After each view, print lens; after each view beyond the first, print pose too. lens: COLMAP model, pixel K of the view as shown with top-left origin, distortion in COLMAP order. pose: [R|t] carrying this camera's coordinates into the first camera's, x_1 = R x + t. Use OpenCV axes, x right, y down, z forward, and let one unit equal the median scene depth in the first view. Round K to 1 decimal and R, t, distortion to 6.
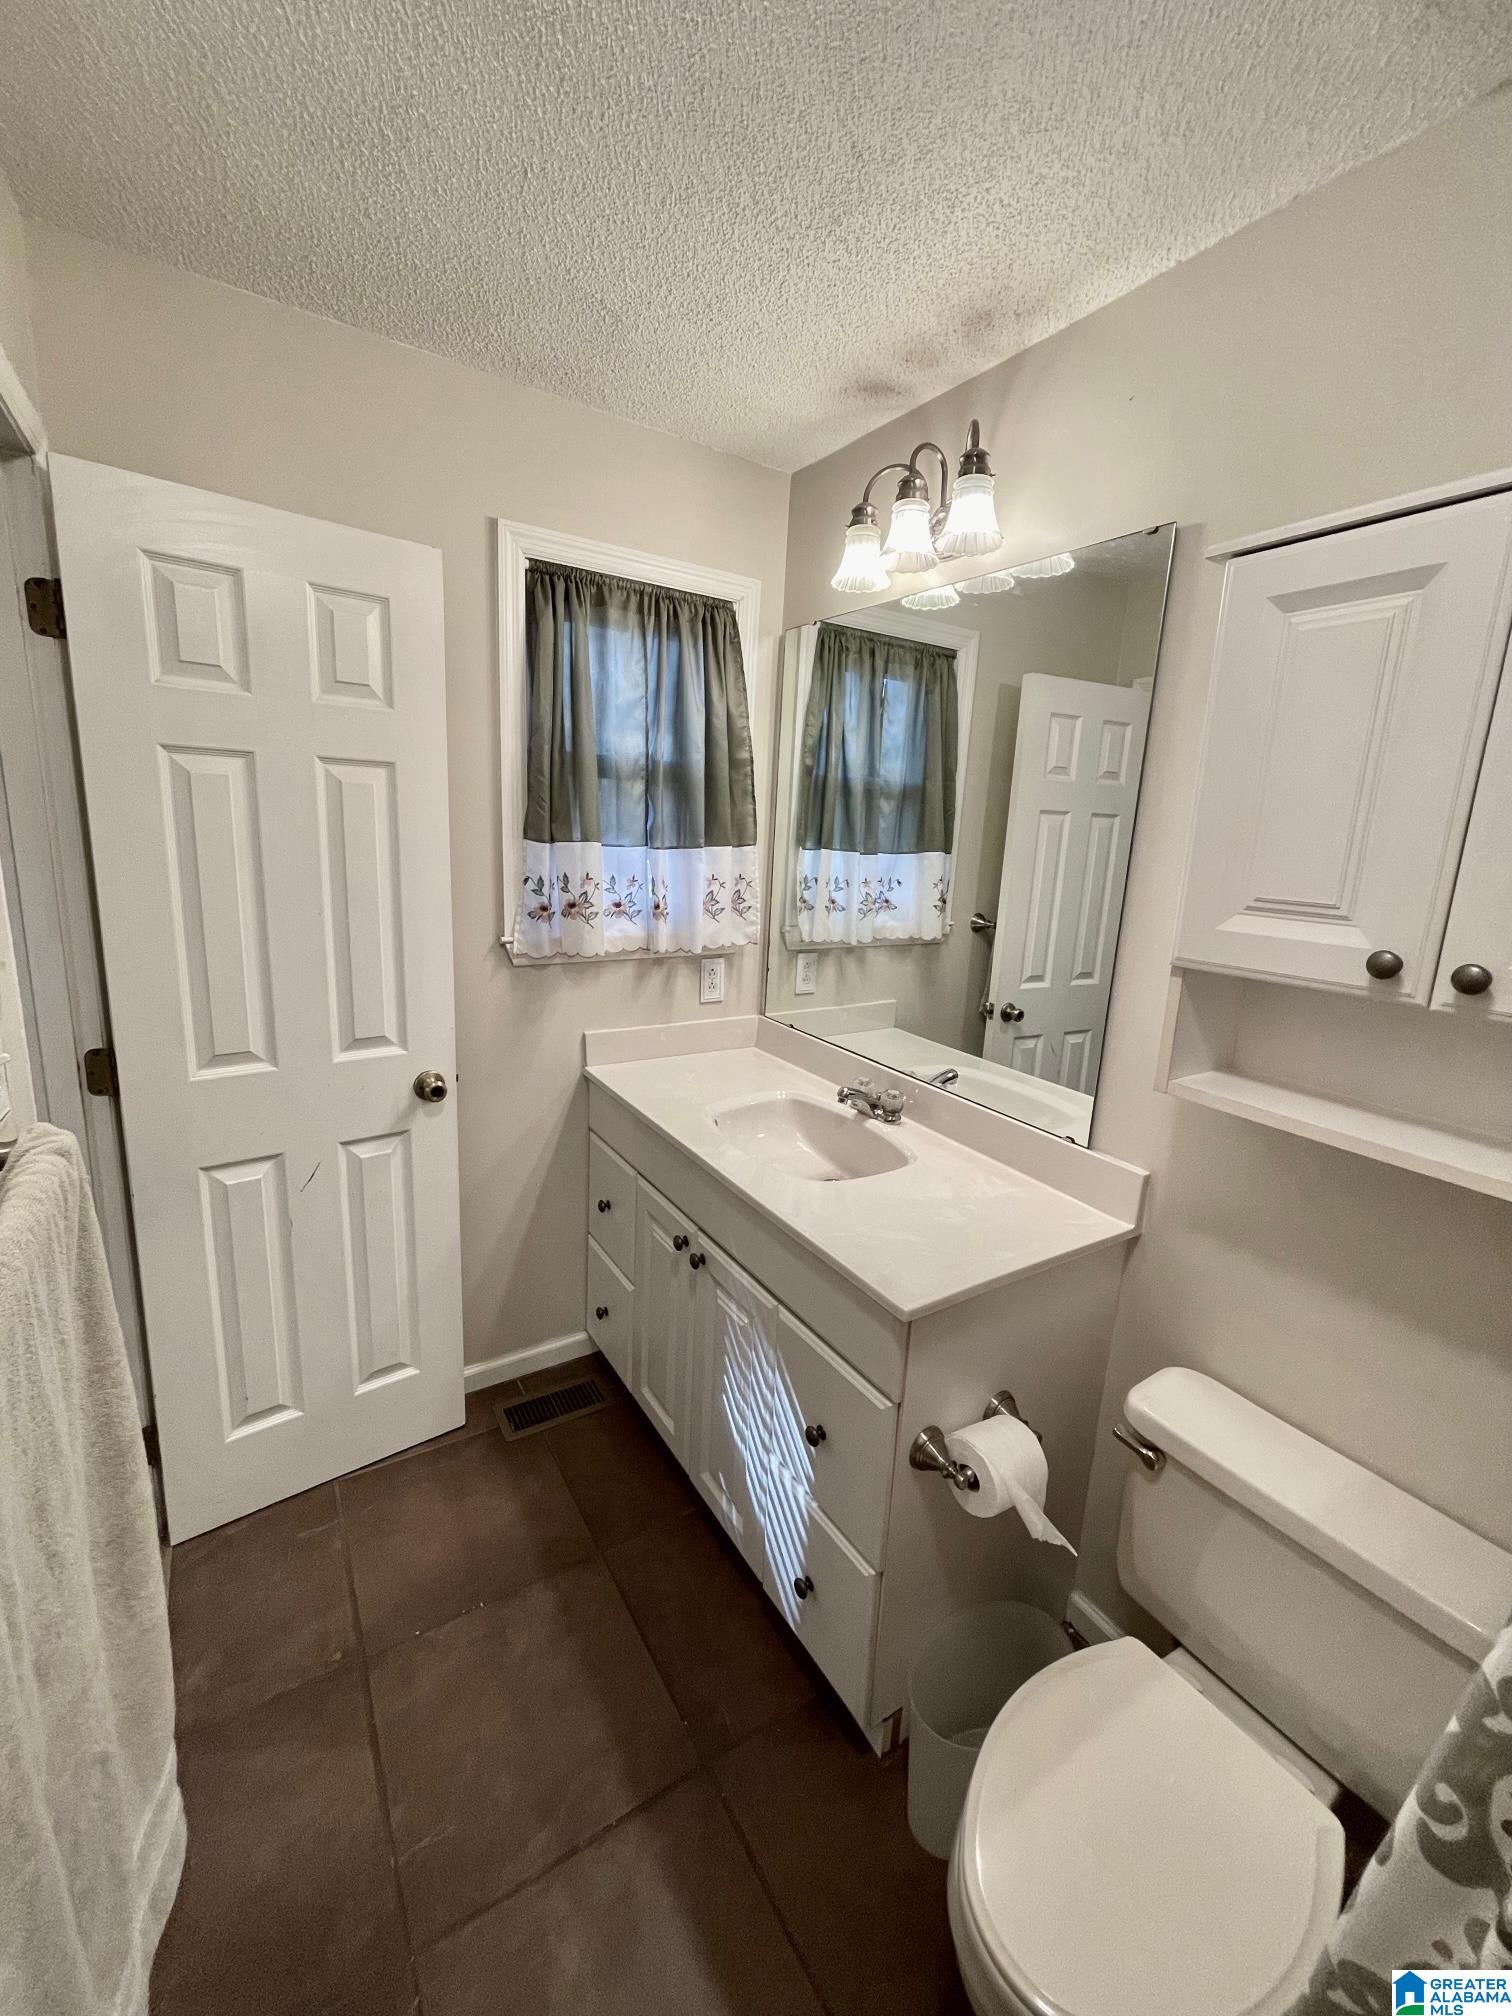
lens RADIAL K [[817.5, 0, 752.1], [0, 817.5, 991.7], [0, 0, 1]] dist [-0.000241, -0.000089]
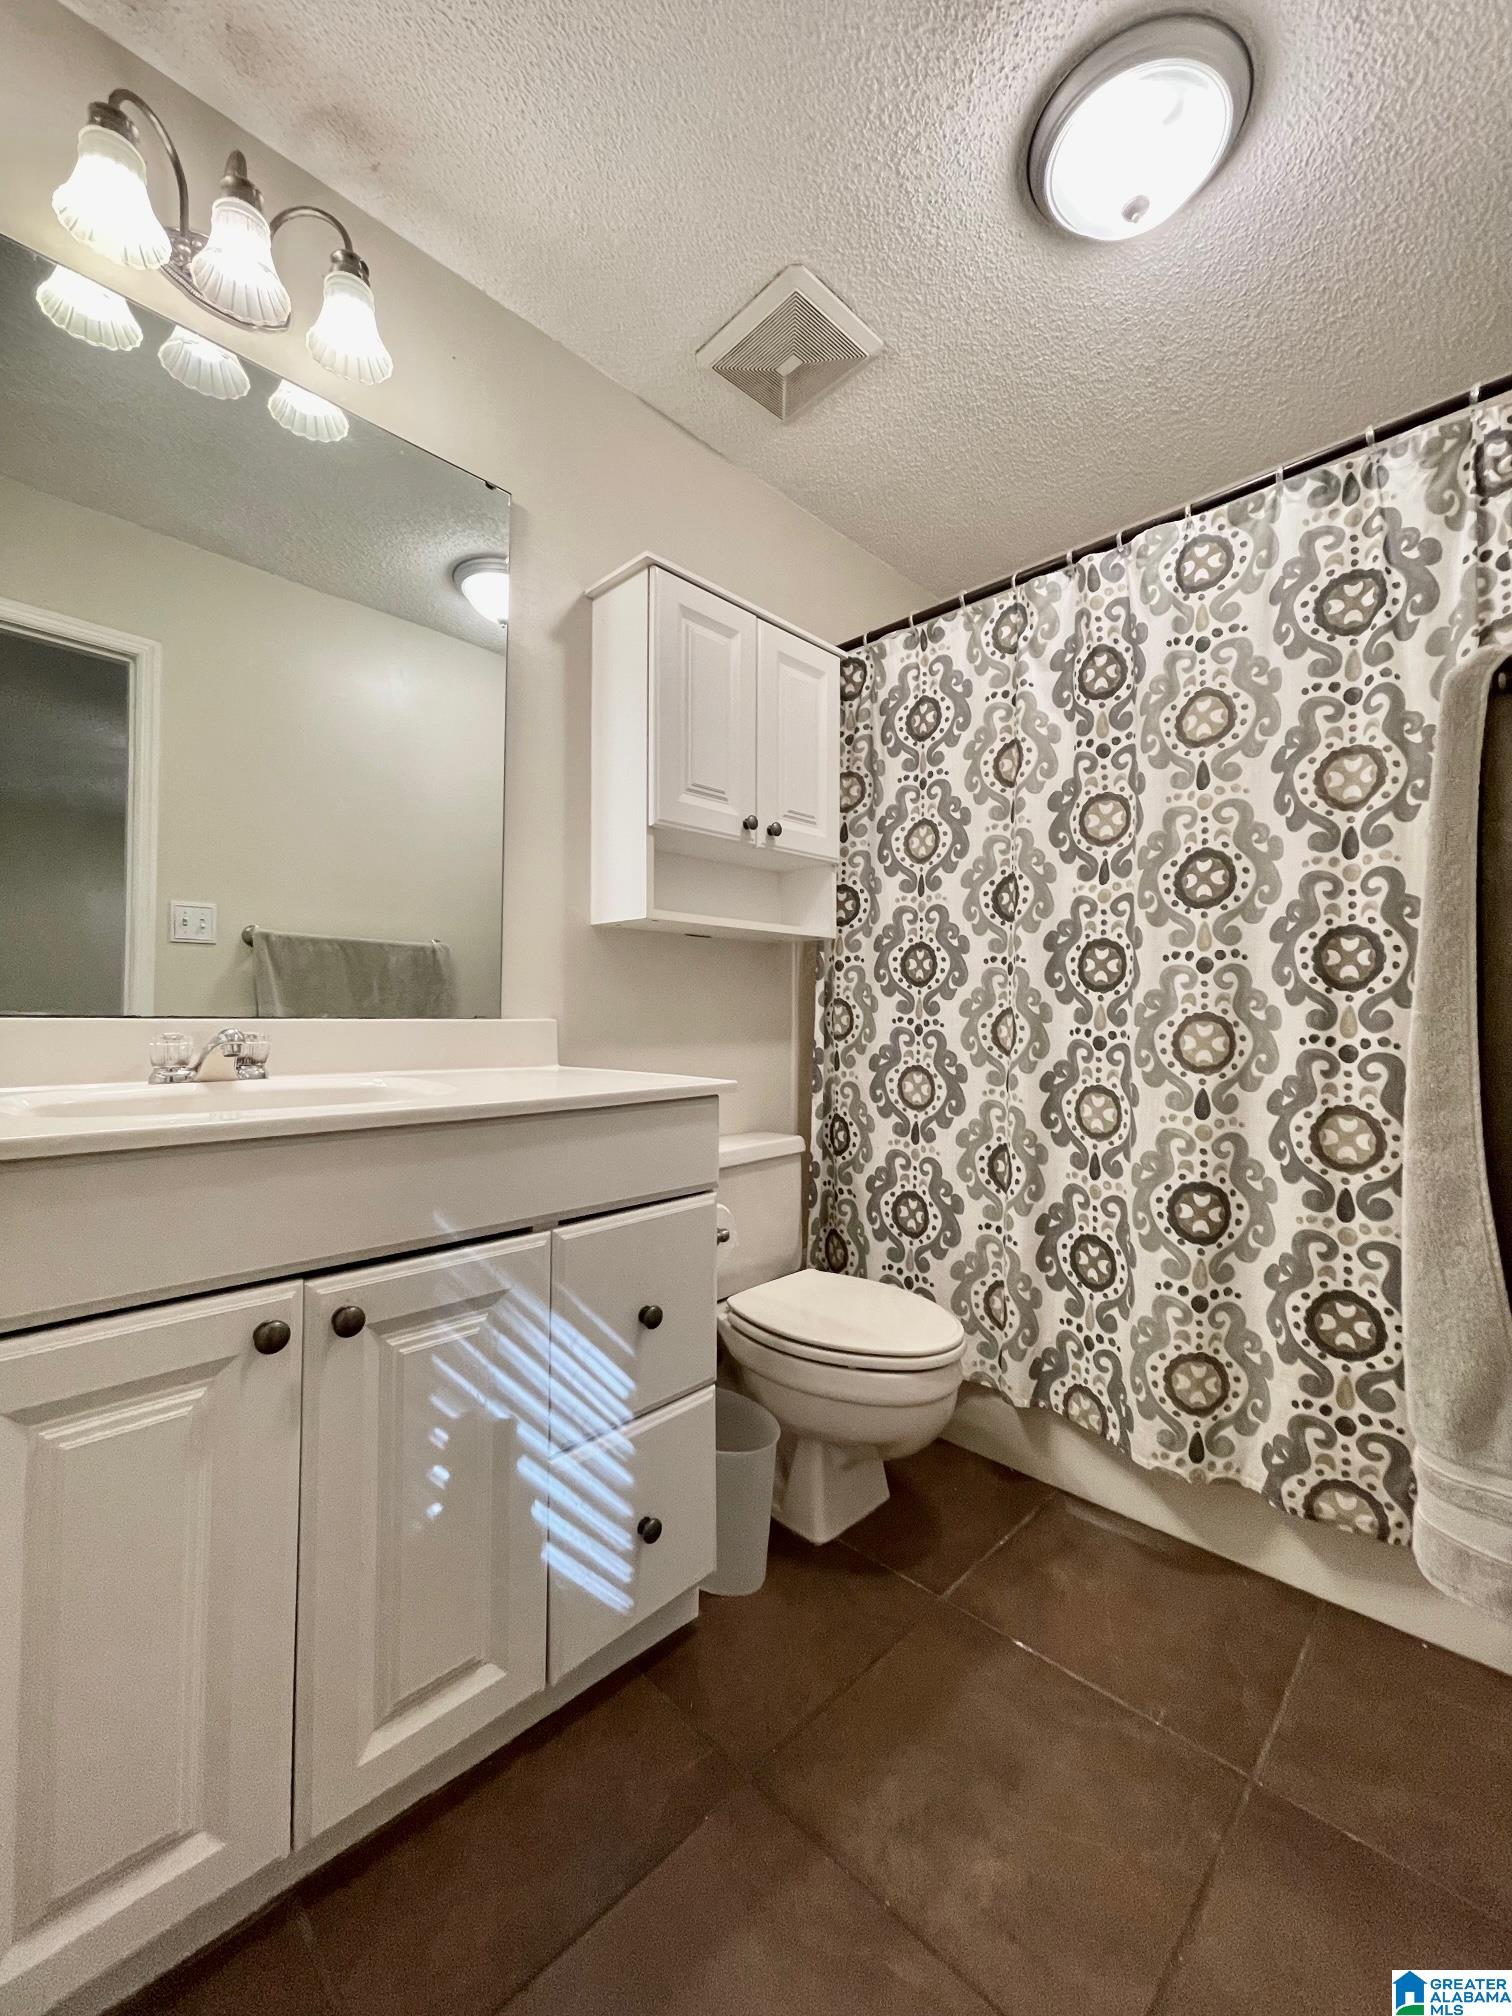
lens RADIAL K [[817.5, 0, 752.1], [0, 817.5, 991.7], [0, 0, 1]] dist [-0.000241, -0.000089]
pose [[-0.227604, -0.021408, 0.973518, -0.601776], [0.180040, 0.981596, 0.063679, 0.125834], [-0.956965, 0.189766, -0.219561, 0.775721]]
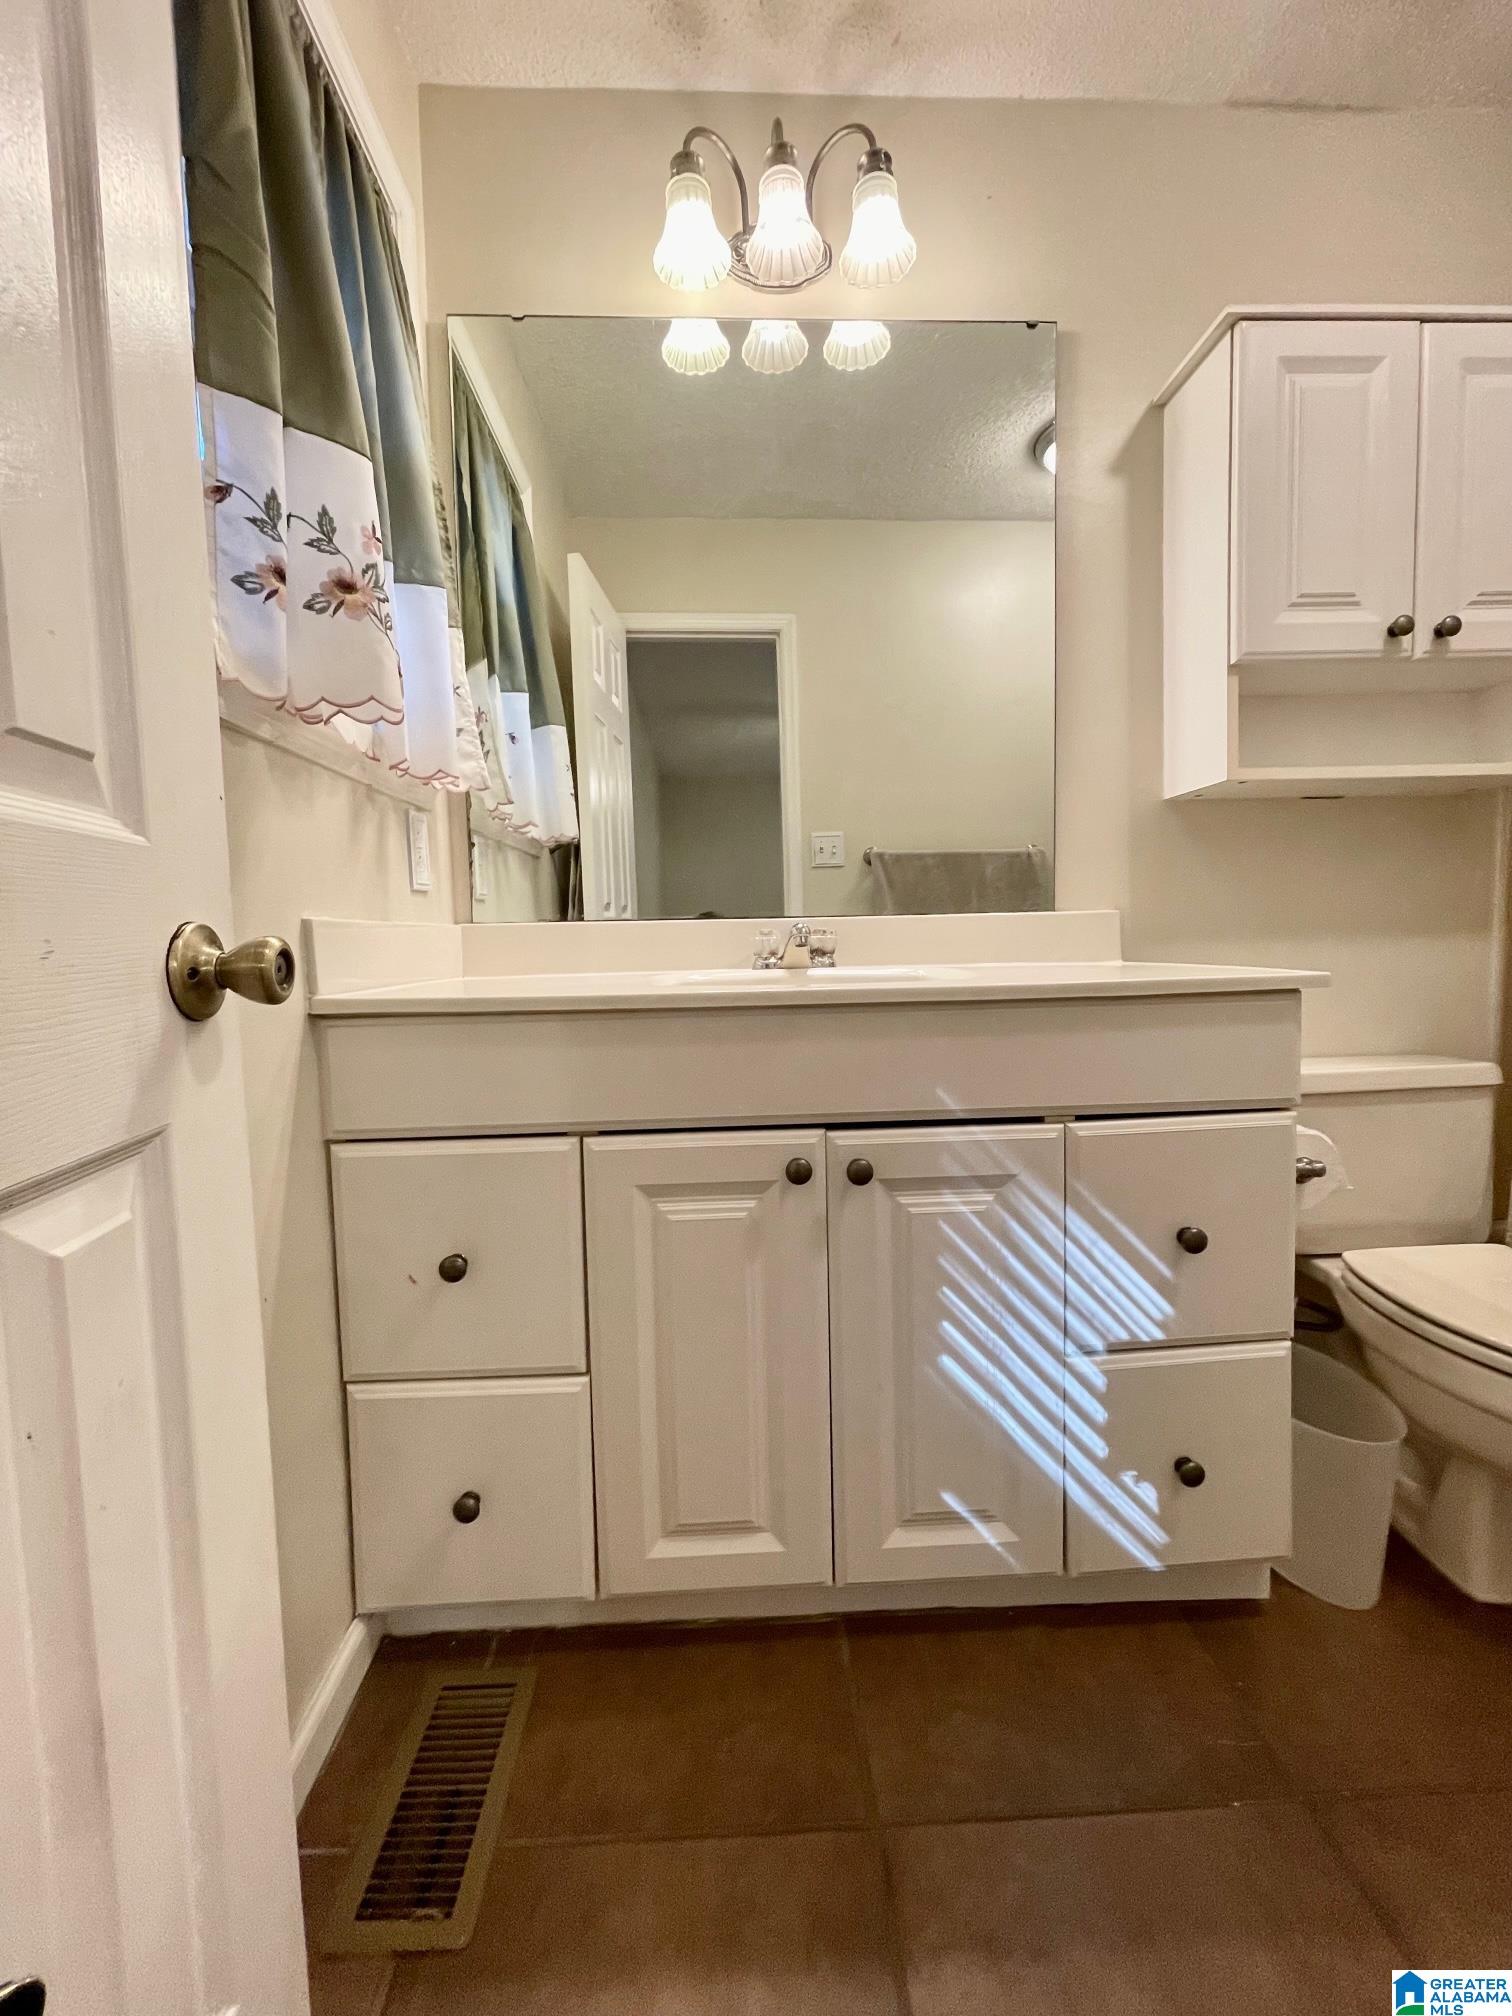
lens RADIAL K [[817.5, 0, 752.1], [0, 817.5, 991.7], [0, 0, 1]] dist [-0.000241, -0.000089]
pose [[0.494191, -0.116506, 0.861511, -0.570146], [0.223698, 0.974652, 0.003486, 0.171451], [-0.840080, 0.190996, 0.507727, 0.694493]]
